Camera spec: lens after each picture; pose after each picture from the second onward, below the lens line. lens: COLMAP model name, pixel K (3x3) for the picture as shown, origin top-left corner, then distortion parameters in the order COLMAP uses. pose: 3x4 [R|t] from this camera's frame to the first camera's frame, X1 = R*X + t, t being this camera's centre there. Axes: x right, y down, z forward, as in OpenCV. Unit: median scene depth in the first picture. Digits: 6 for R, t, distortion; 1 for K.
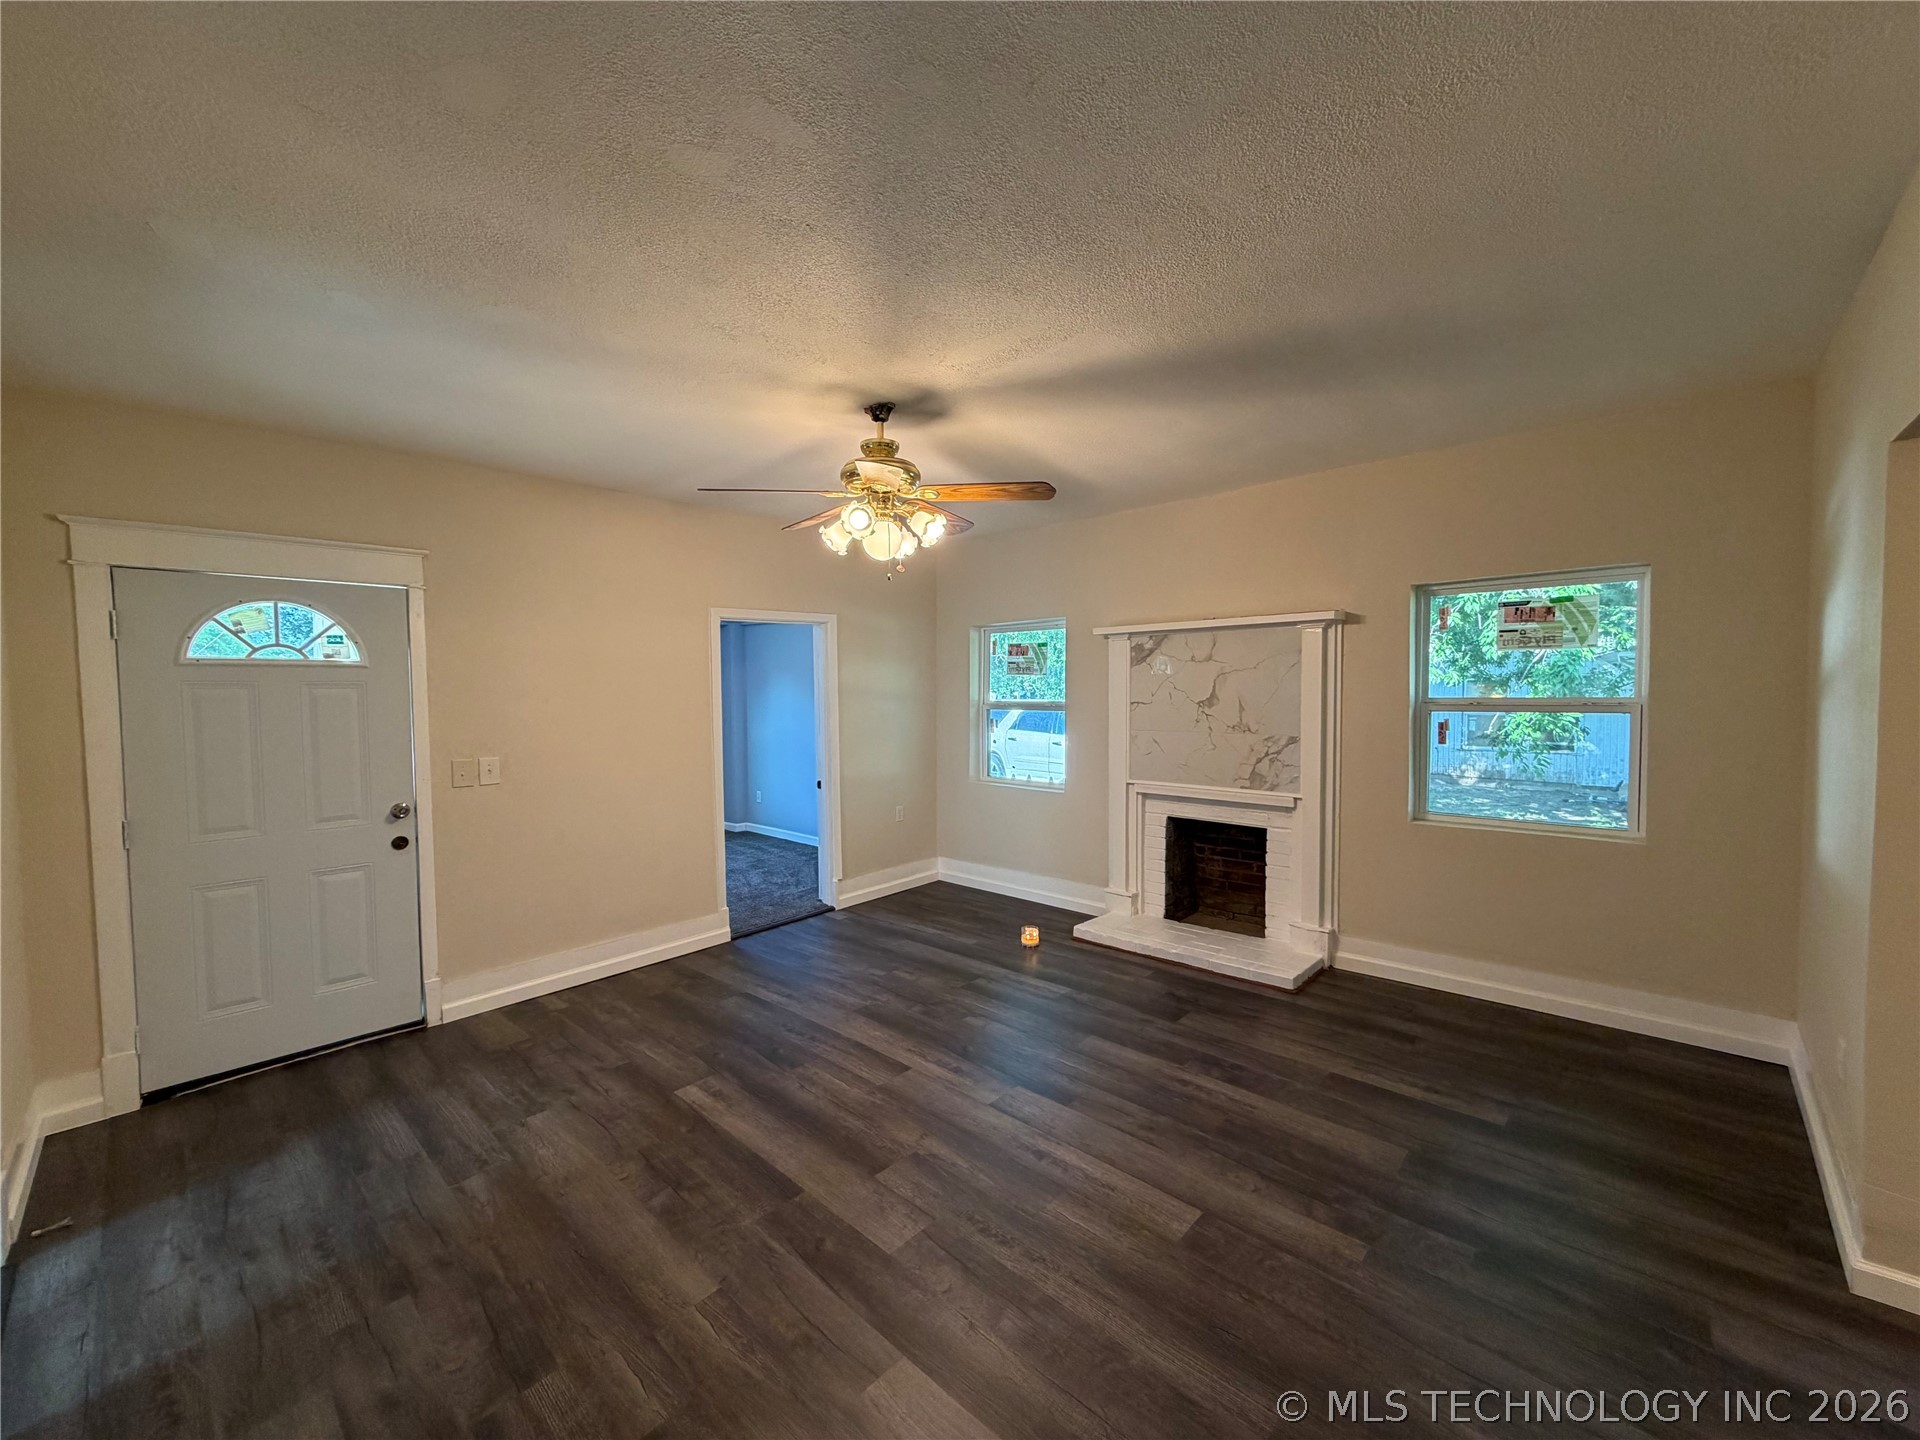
lens RADIAL K [[769.3, 0, 952.5], [0, 769.3, 719.0], [0, 0, 1]] dist [-0.000651, 0.000636]
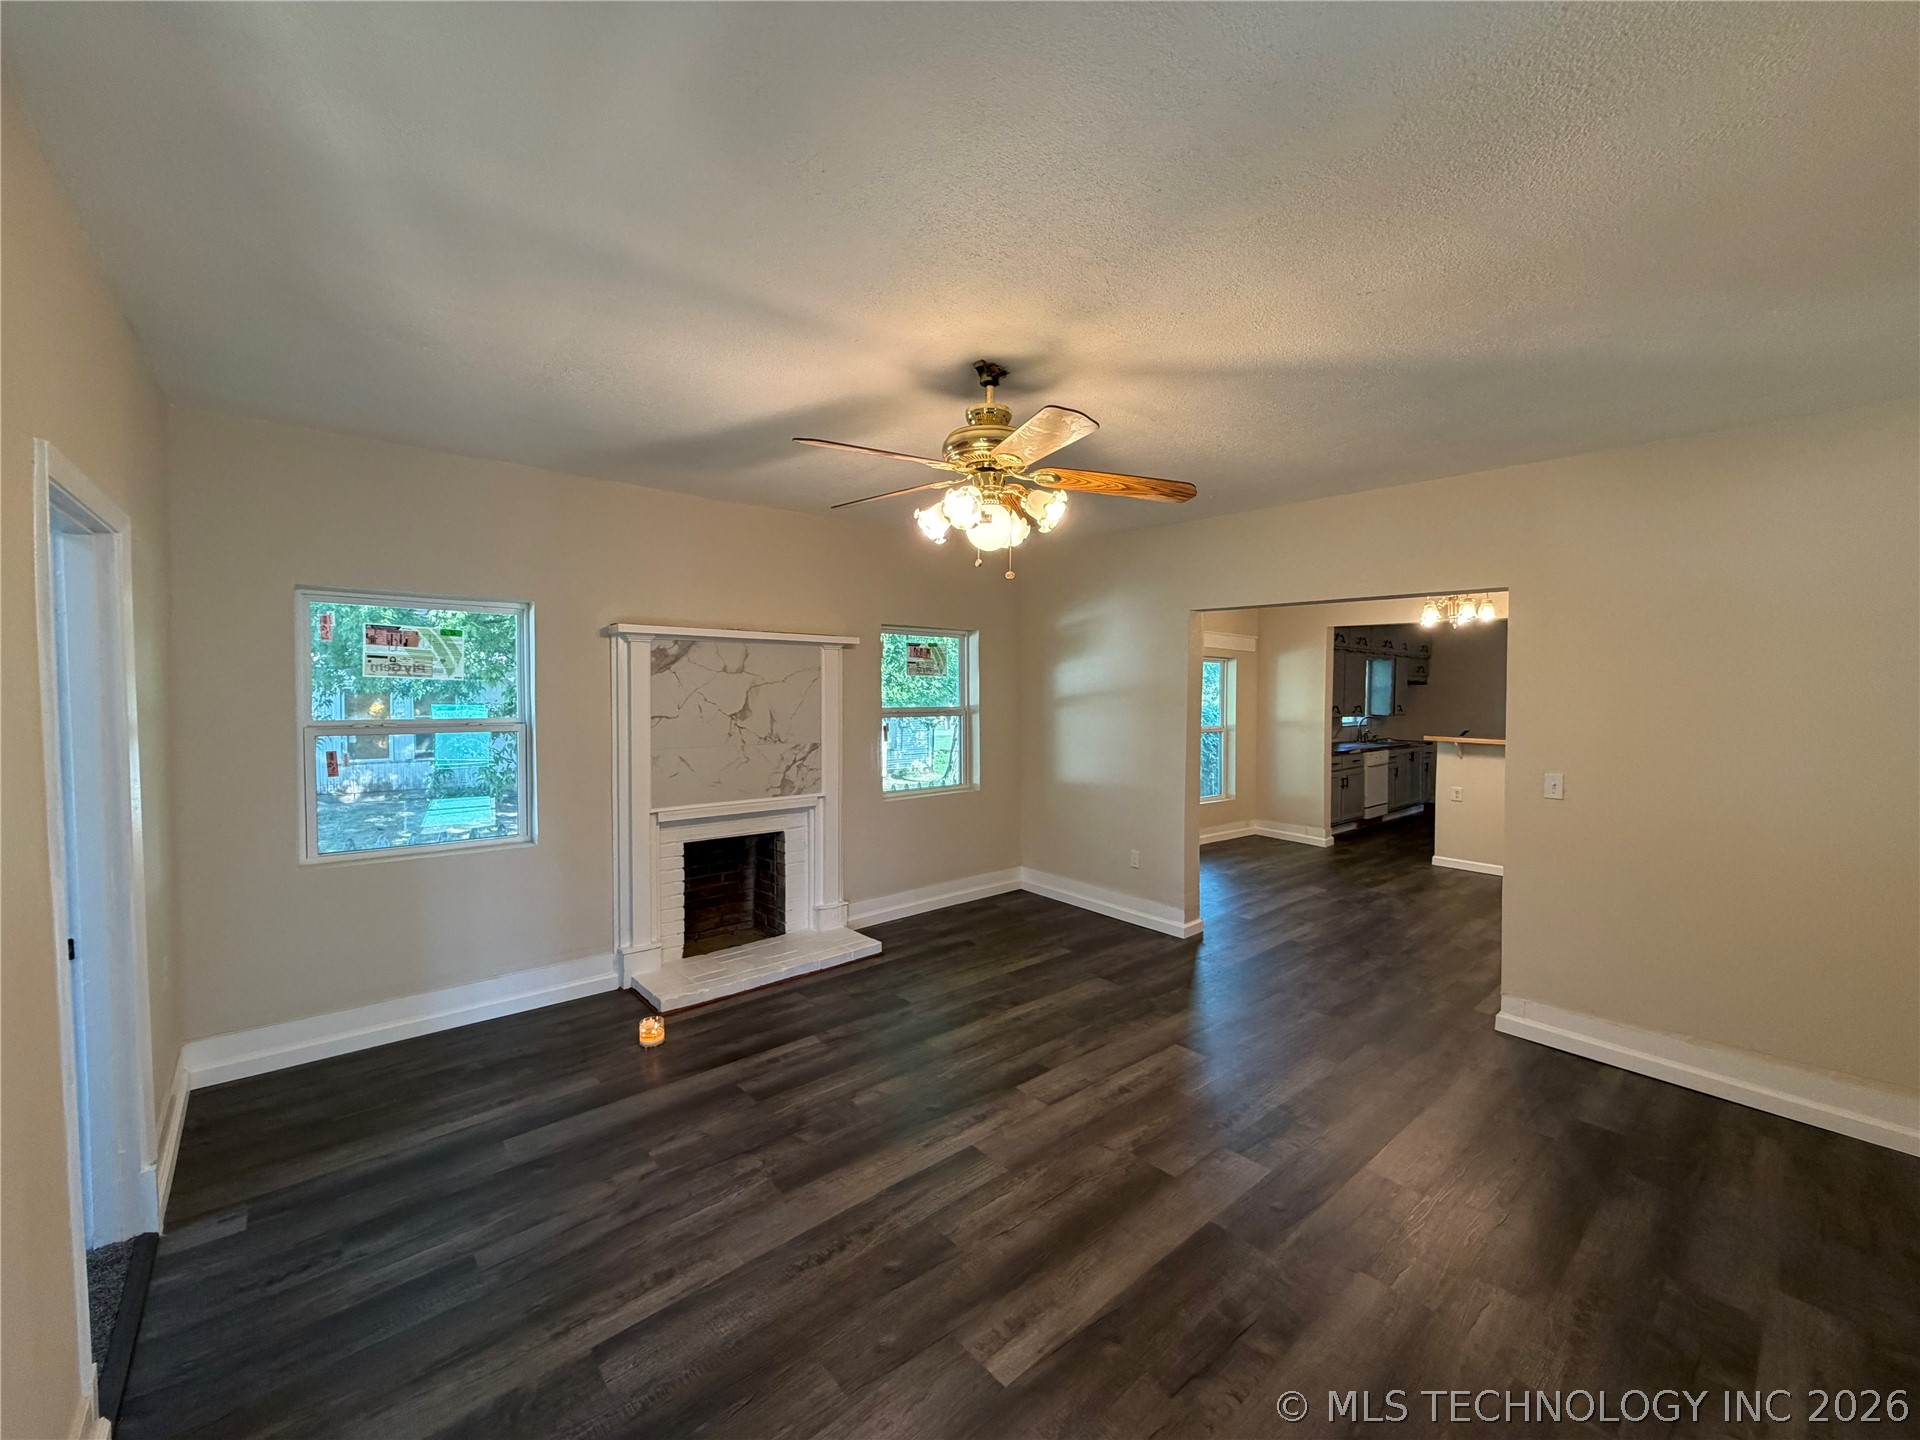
lens RADIAL K [[769.3, 0, 959.7], [0, 769.3, 718.2], [0, 0, 1]] dist [-0.000651, 0.000636]
pose [[0.099760, -0.022490, 0.994757, -0.695568], [0.034023, 0.999237, 0.019179, -0.030320], [-0.994430, 0.031931, 0.100449, 0.708637]]
